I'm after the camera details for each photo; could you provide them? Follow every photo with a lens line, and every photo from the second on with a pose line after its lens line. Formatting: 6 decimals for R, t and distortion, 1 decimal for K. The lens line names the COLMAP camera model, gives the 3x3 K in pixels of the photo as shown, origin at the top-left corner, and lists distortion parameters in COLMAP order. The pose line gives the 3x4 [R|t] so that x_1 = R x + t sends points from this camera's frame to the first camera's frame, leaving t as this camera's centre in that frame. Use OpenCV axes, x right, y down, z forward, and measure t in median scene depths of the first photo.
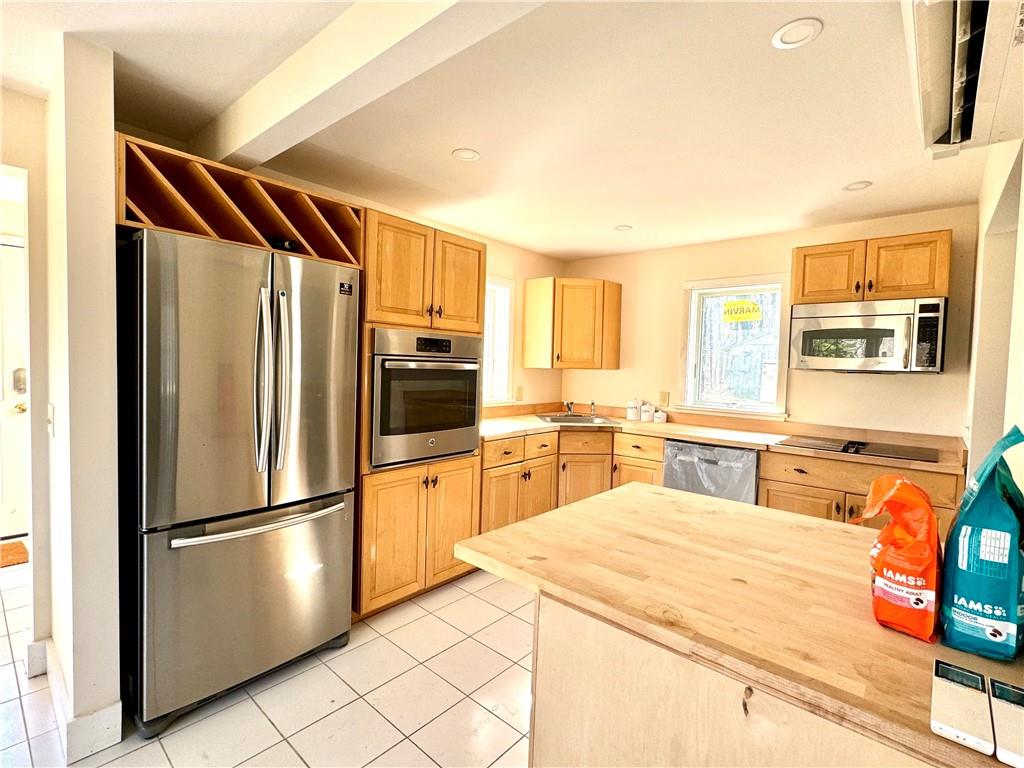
lens RADIAL K [[485.3, 0, 512.0], [0, 485.3, 384.0], [0, 0, 1]] dist [-0.030009, -0.000191]
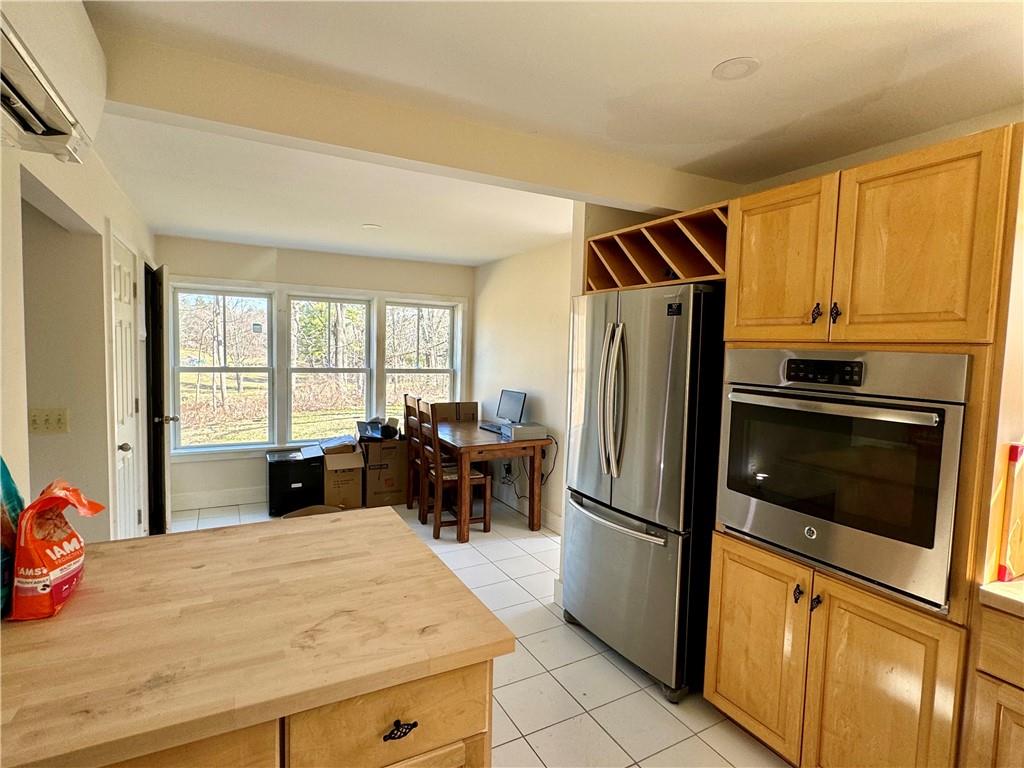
lens RADIAL K [[533.4, 0, 512.0], [0, 533.4, 384.0], [0, 0, 1]] dist [0.001450, 0.000315]
pose [[-0.353487, 0.027788, -0.935026, 0.762194], [-0.074791, 0.995519, 0.057861, -0.096926], [0.932445, 0.090384, -0.349825, 1.146367]]
